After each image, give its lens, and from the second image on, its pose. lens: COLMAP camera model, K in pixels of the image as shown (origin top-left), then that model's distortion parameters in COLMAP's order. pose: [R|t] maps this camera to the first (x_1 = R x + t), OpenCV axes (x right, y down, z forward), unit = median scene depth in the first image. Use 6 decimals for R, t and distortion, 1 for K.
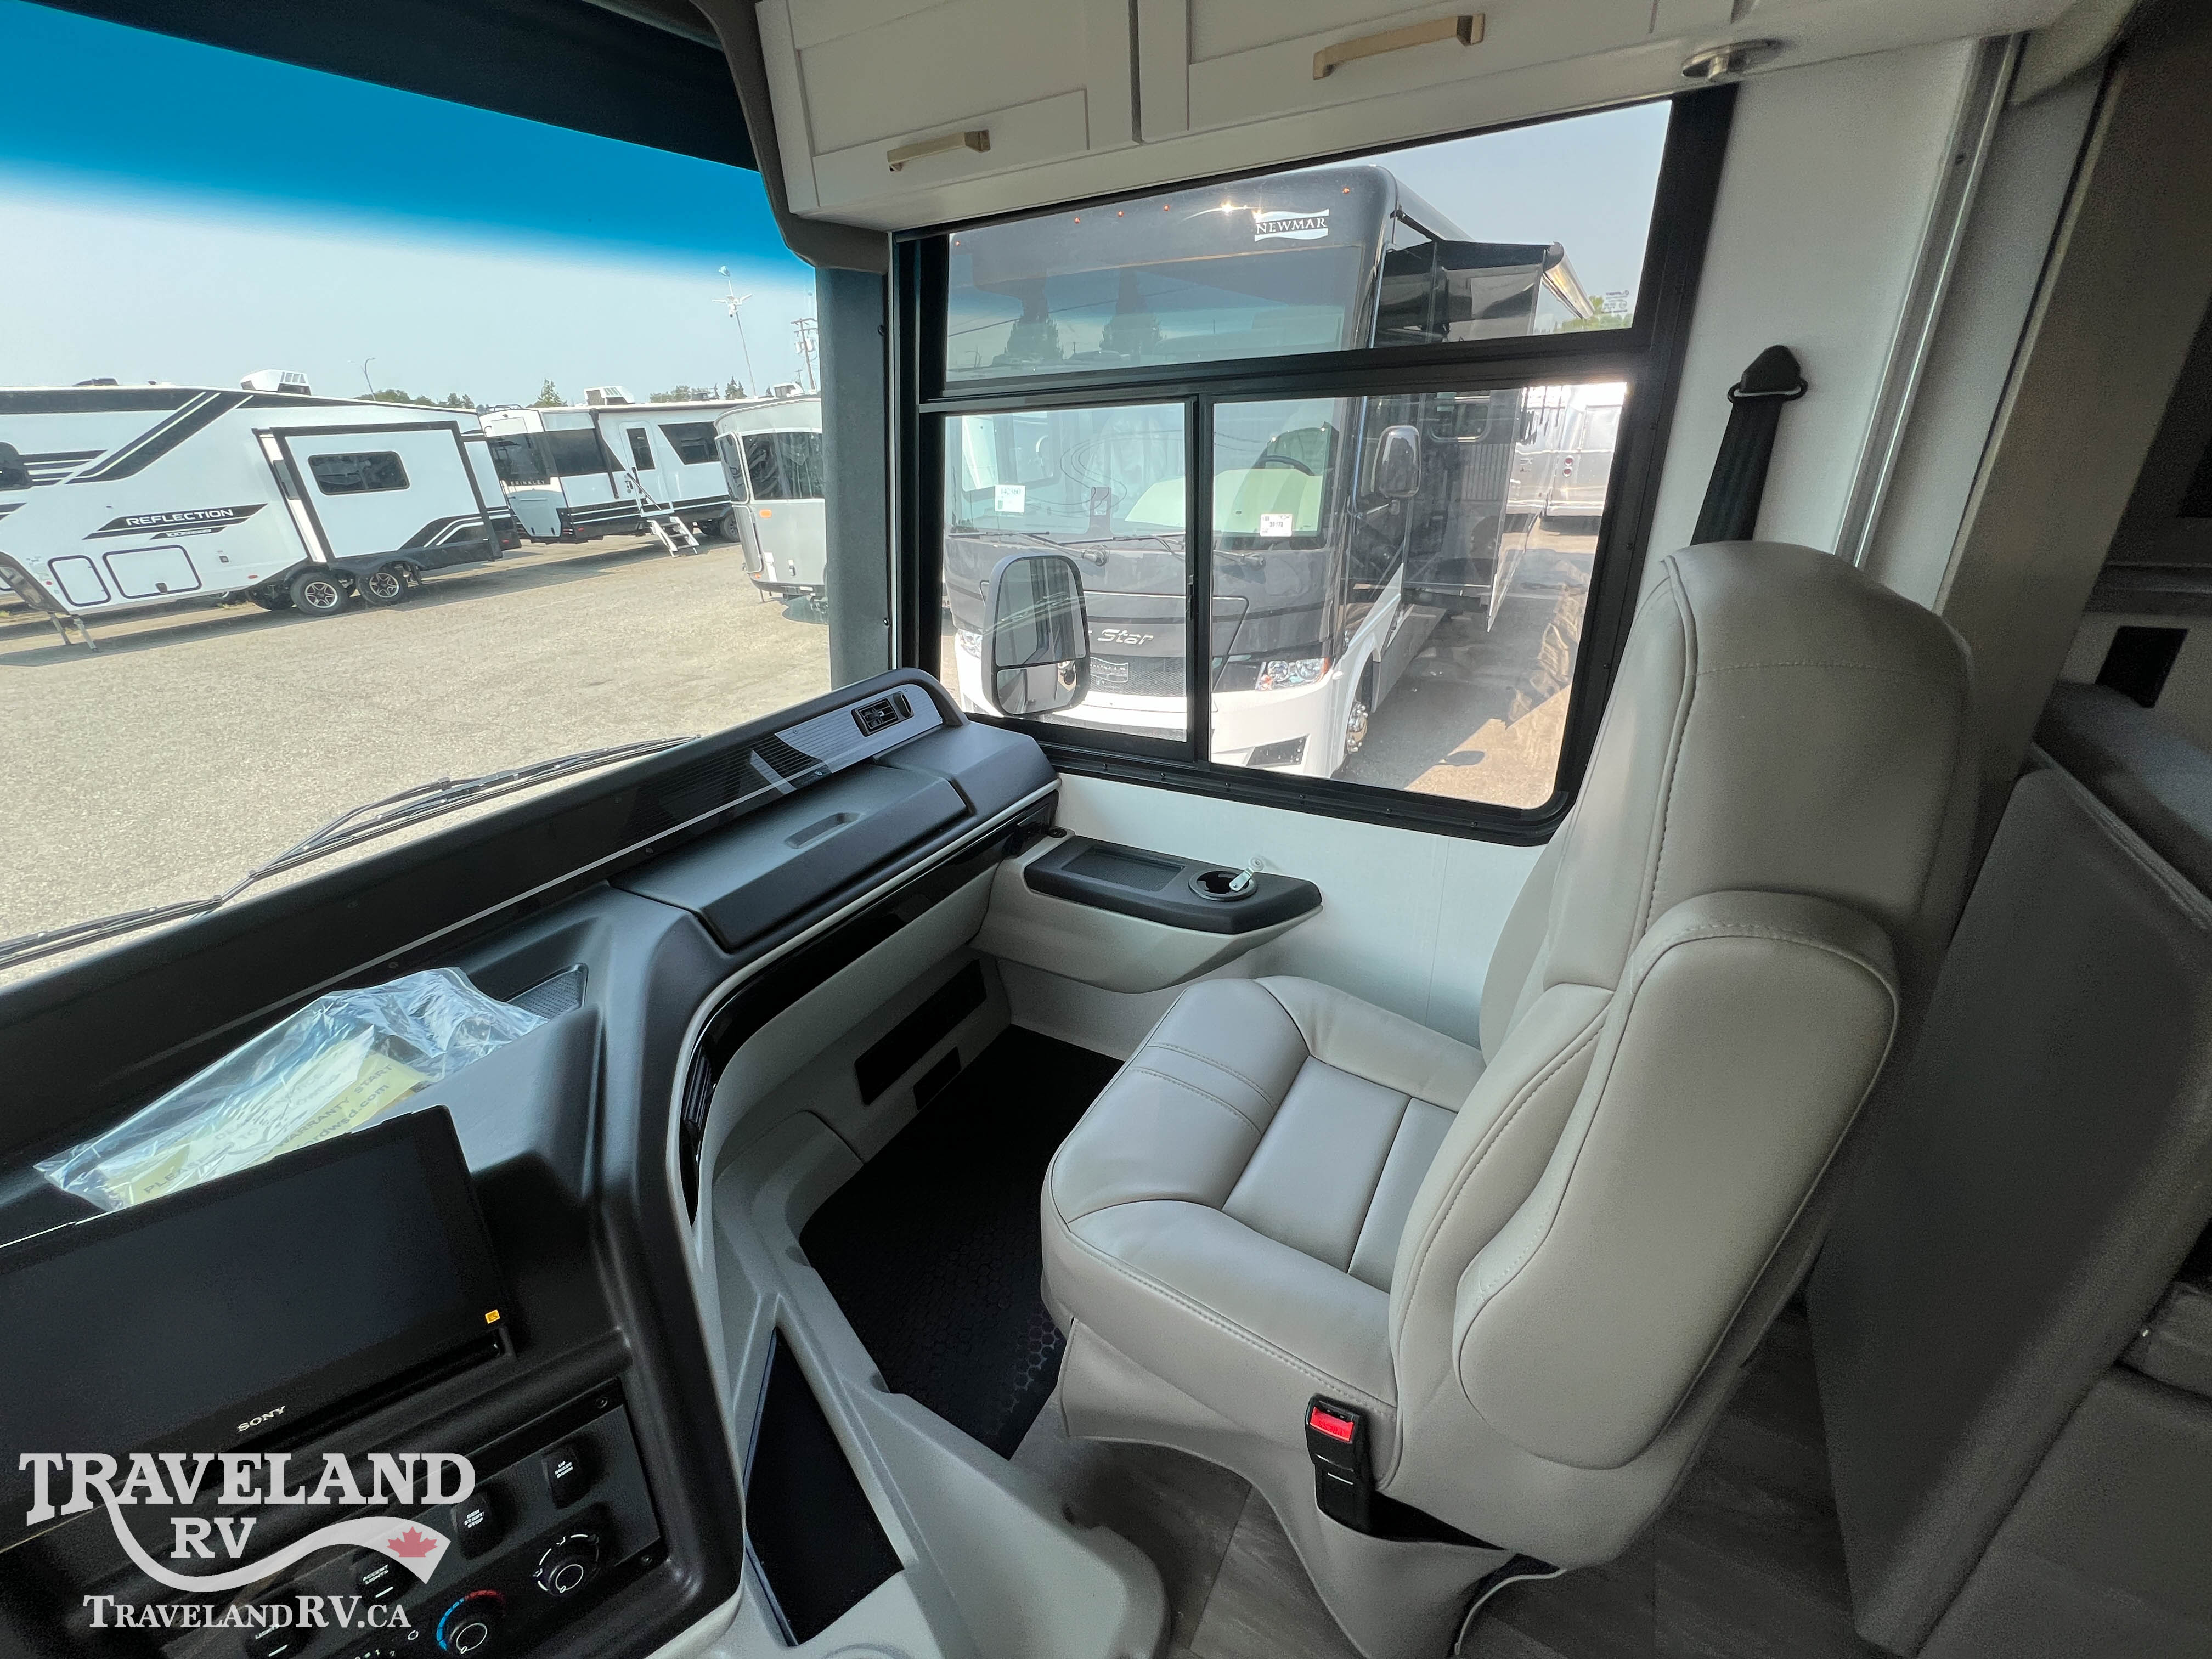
lens RADIAL K [[884.9, 0, 1104.9], [0, 884.9, 826.8], [0, 0, 1]] dist [-0.002282, 0.000328]
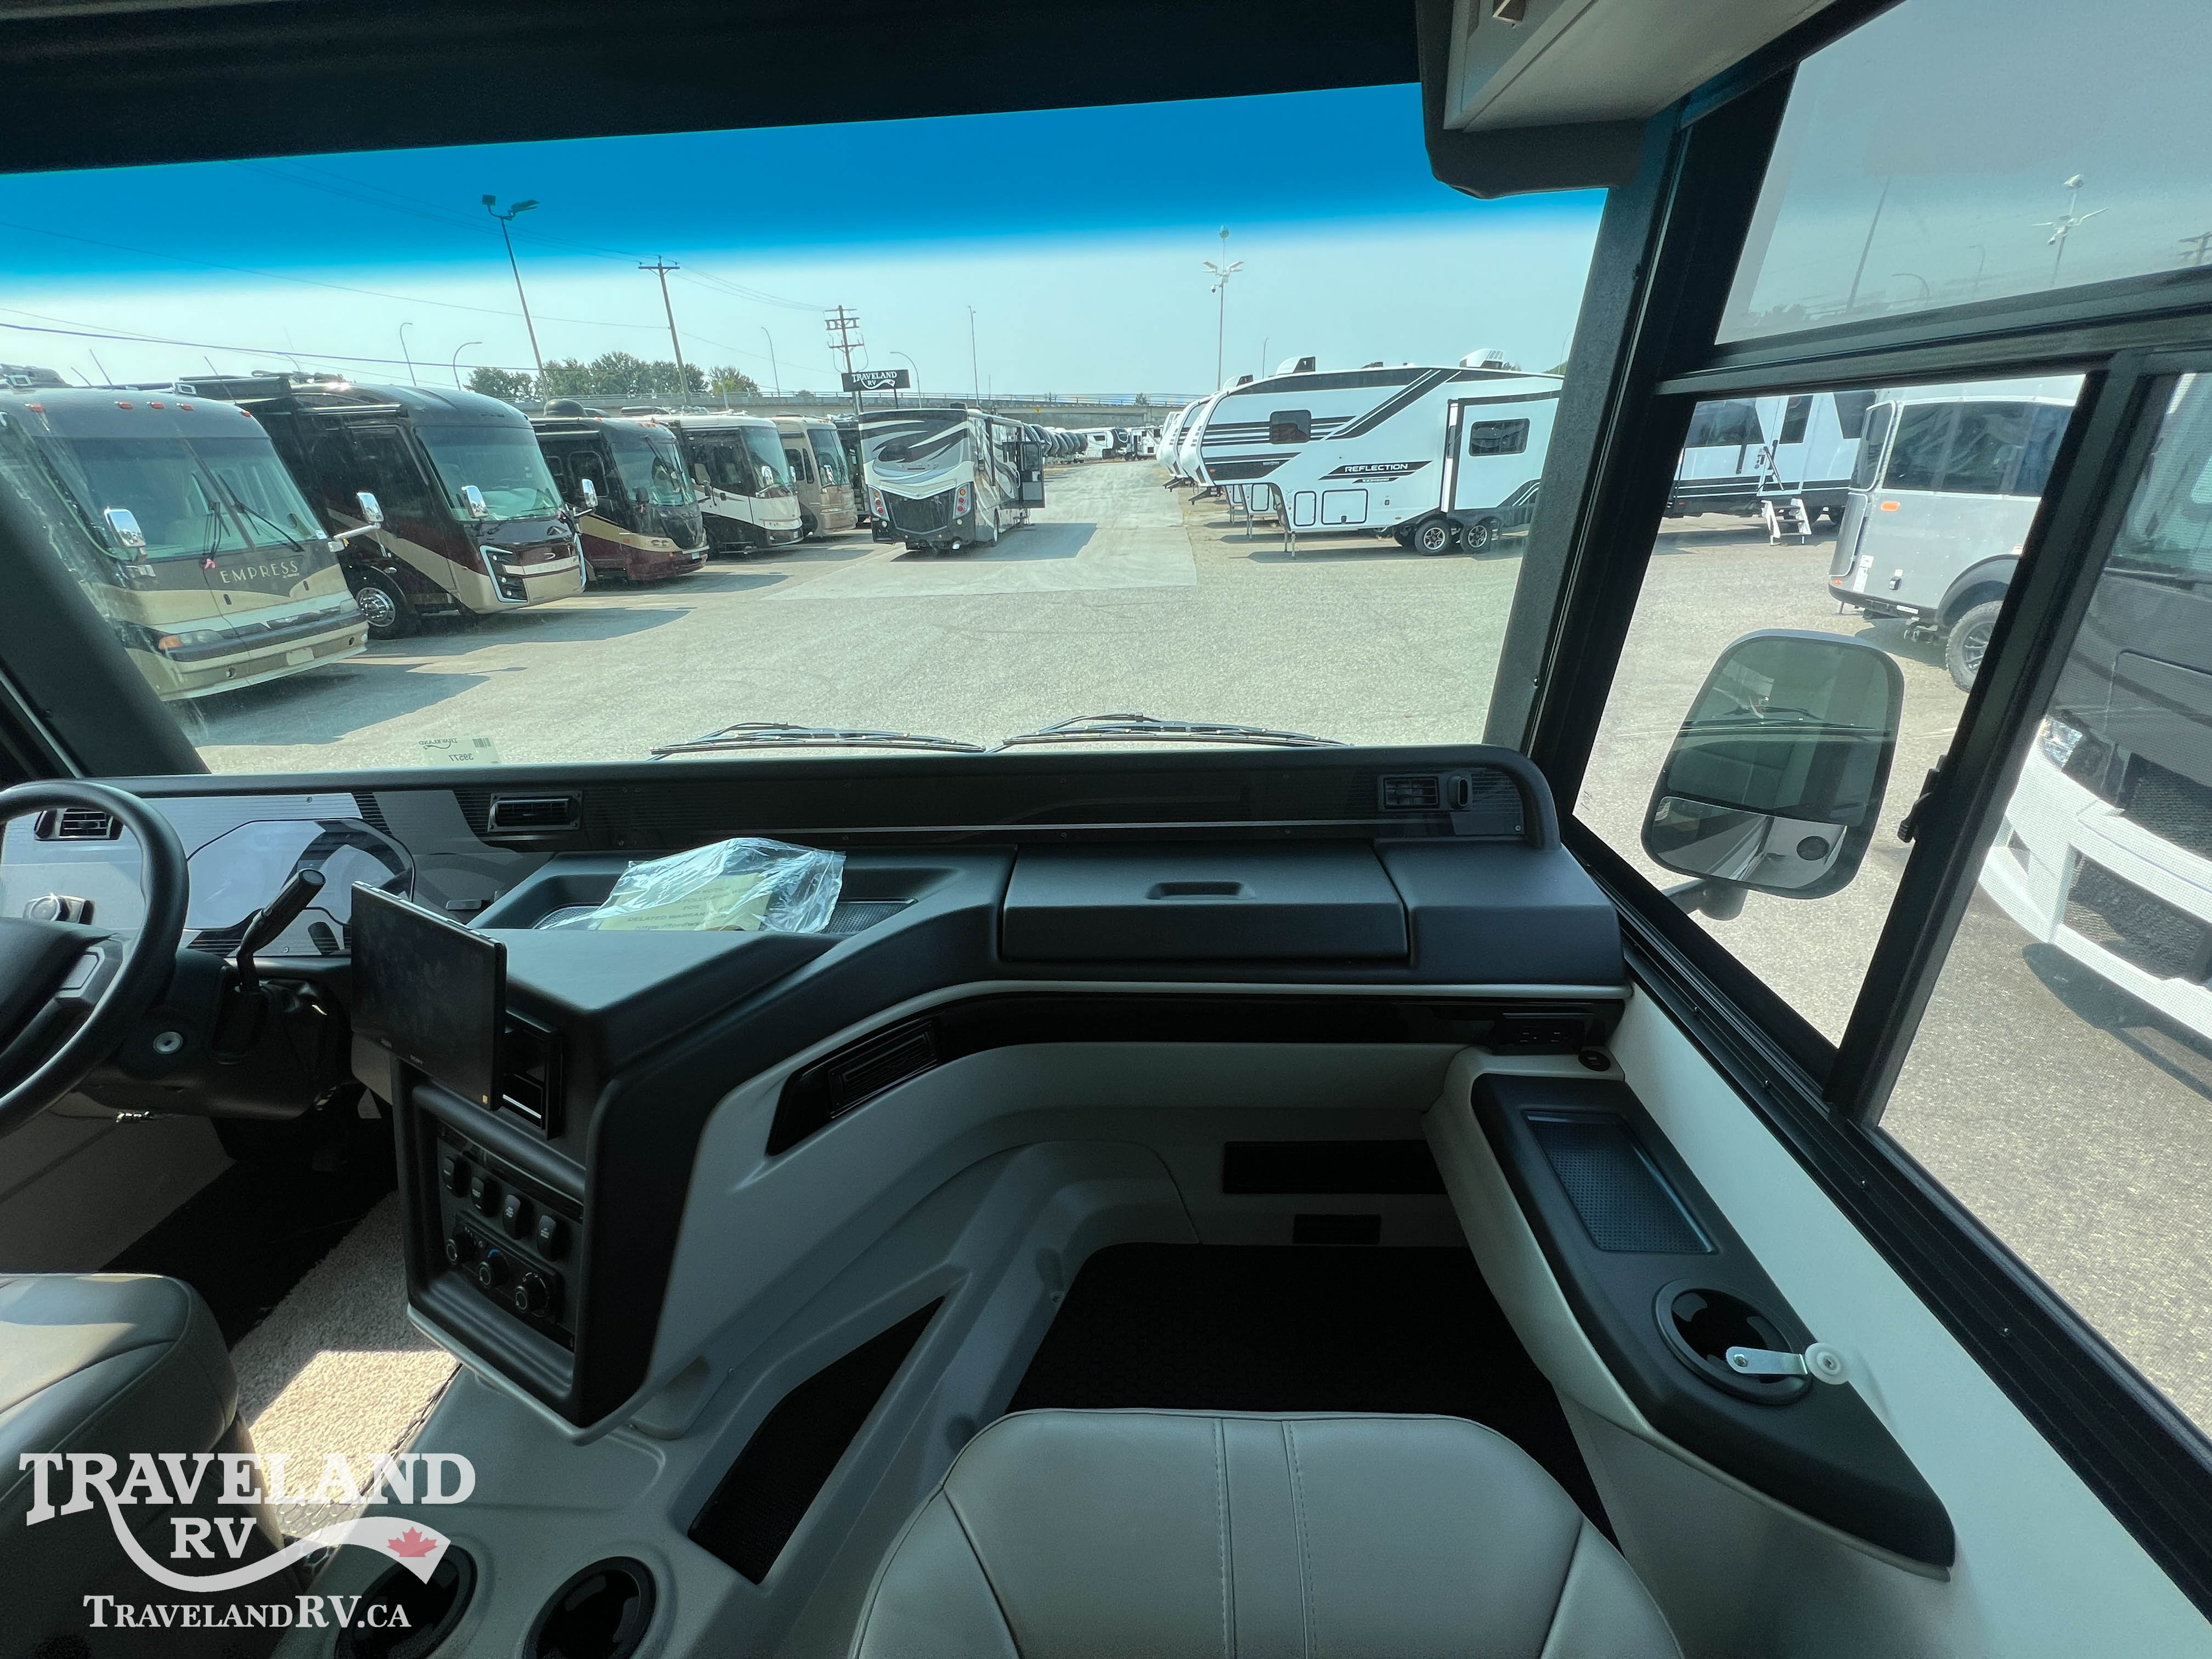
lens RADIAL K [[884.9, 0, 1103.4], [0, 884.9, 827.9], [0, 0, 1]] dist [-0.002282, 0.000328]
pose [[0.455118, 0.382525, -0.804078, 0.078097], [-0.356612, 0.905741, 0.229042, -0.055066], [0.815901, 0.182503, 0.548633, 0.110595]]
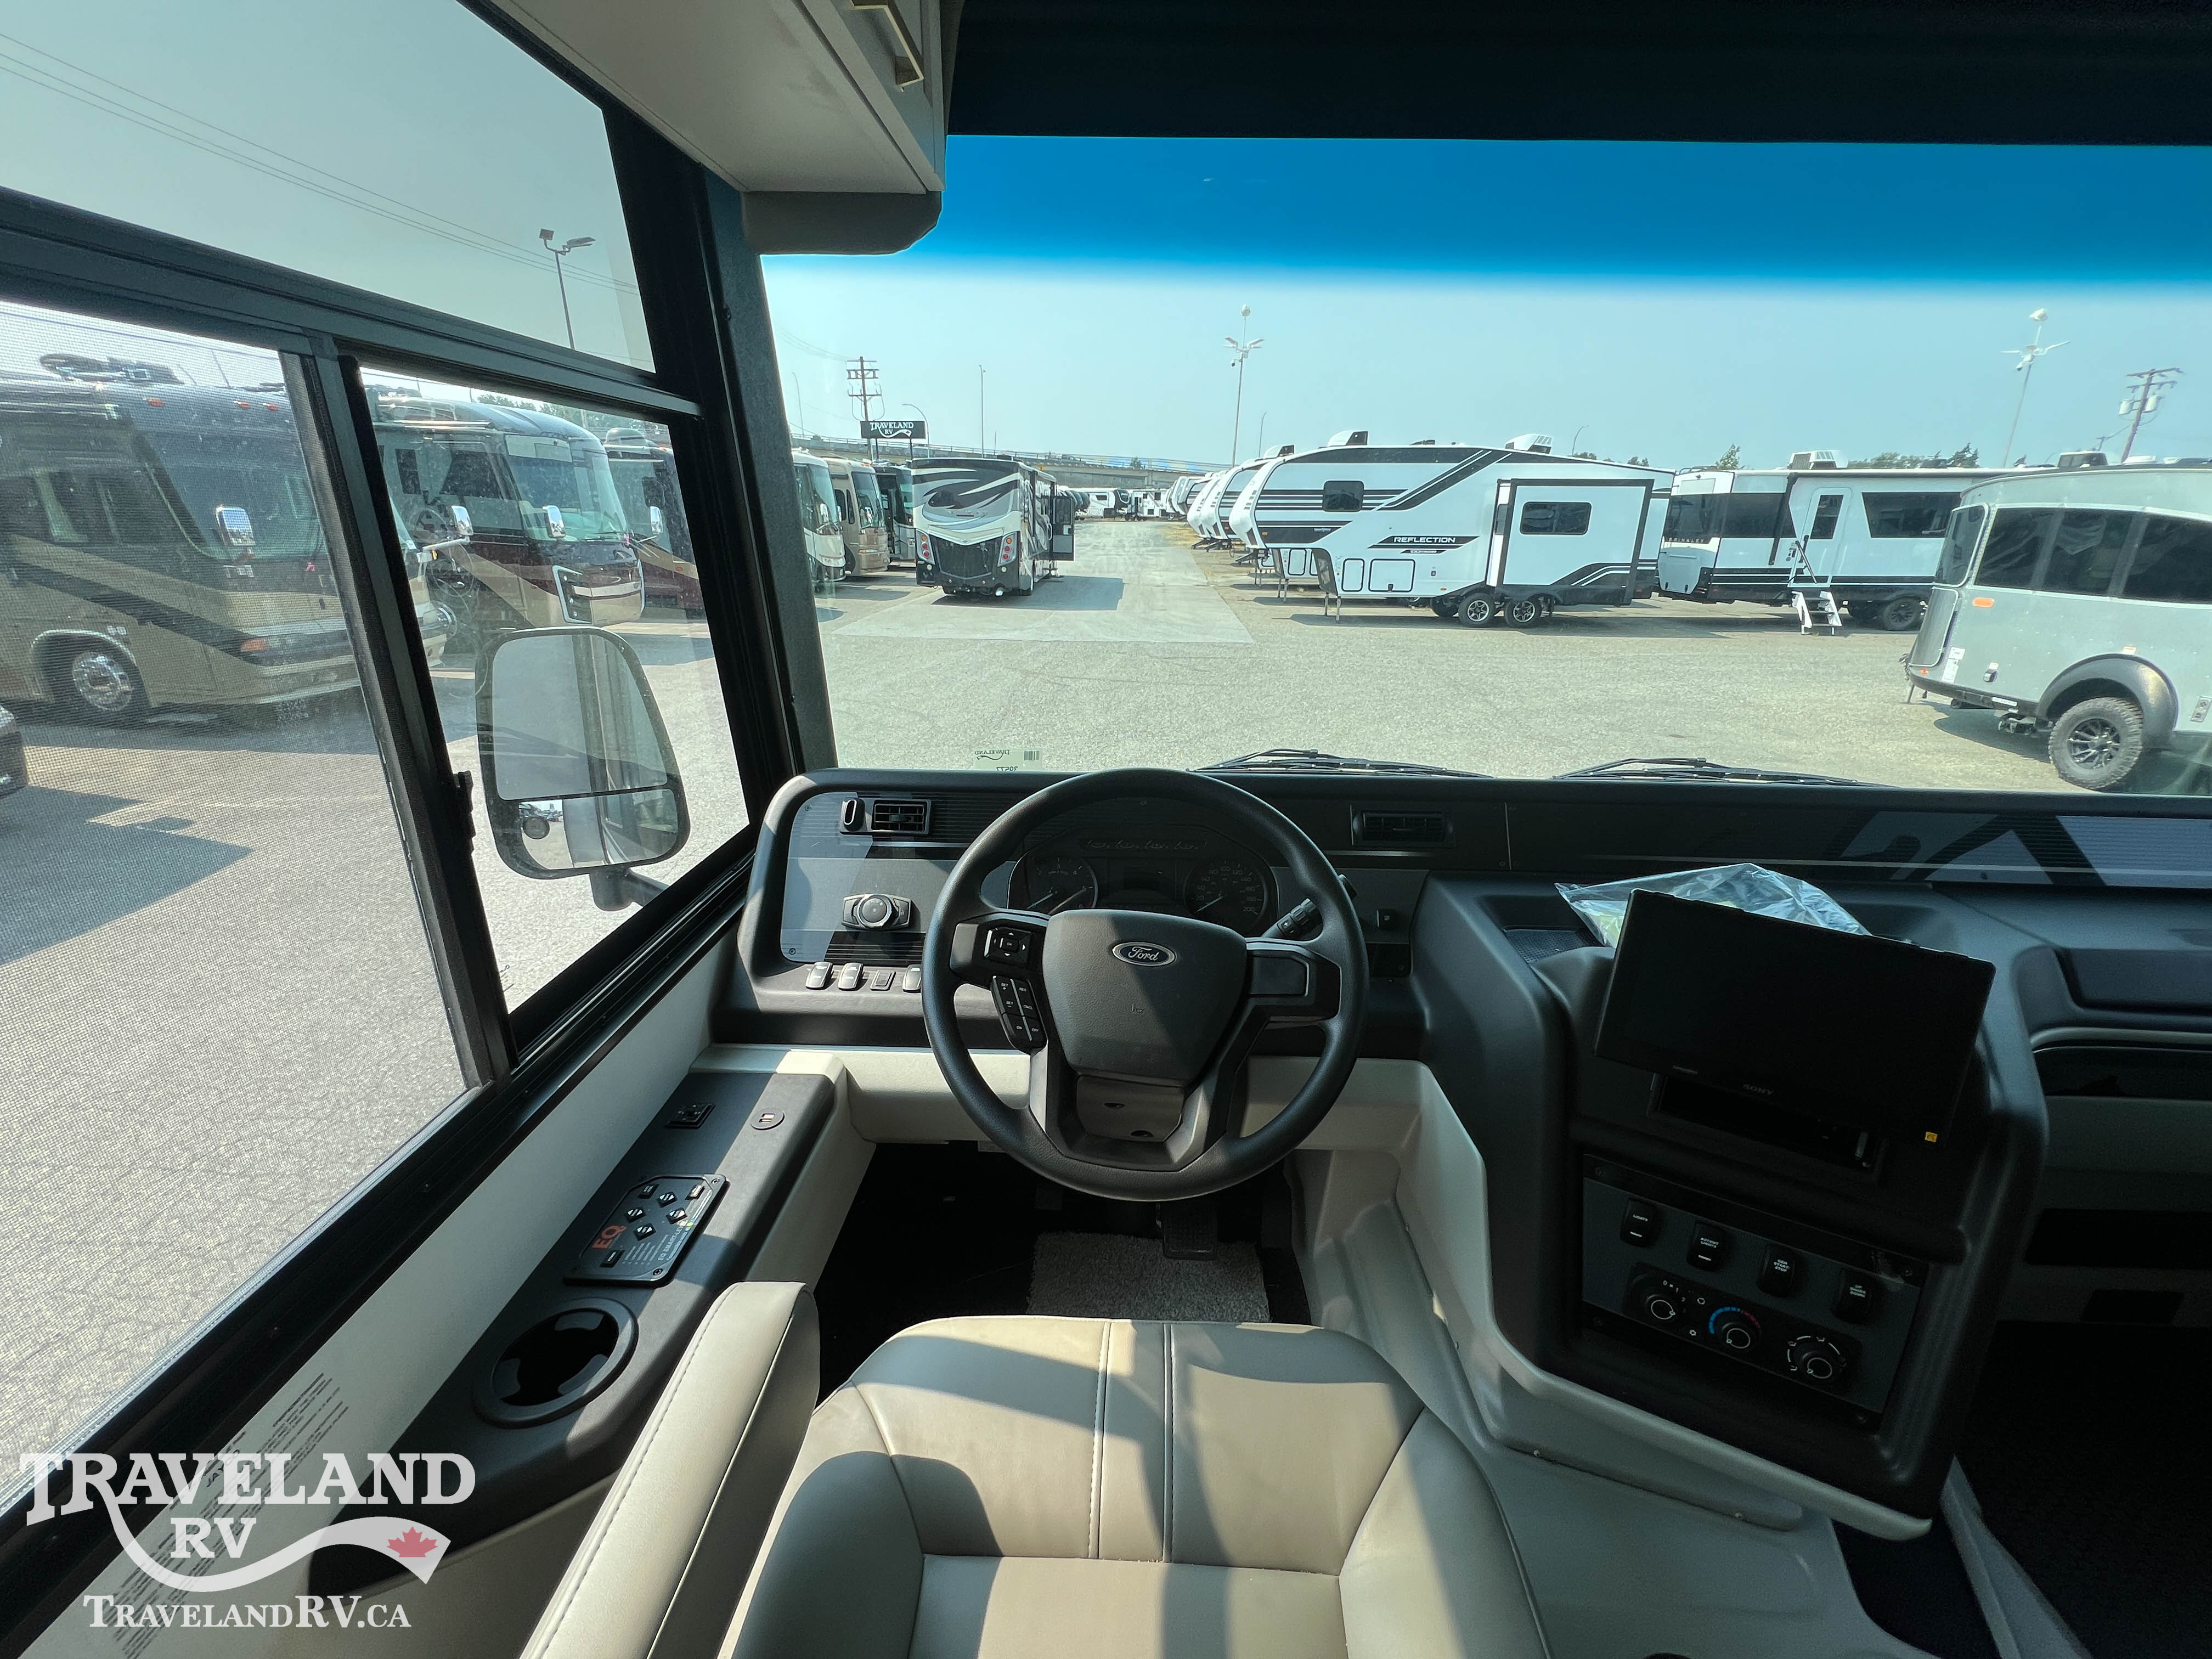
lens RADIAL K [[884.9, 0, 1104.3], [0, 884.9, 828.1], [0, 0, 1]] dist [-0.002282, 0.000328]
pose [[0.462163, 0.356401, -0.812024, -0.044419], [-0.403935, 0.899781, 0.165018, 0.049872], [0.789456, 0.251740, 0.559809, -0.080098]]
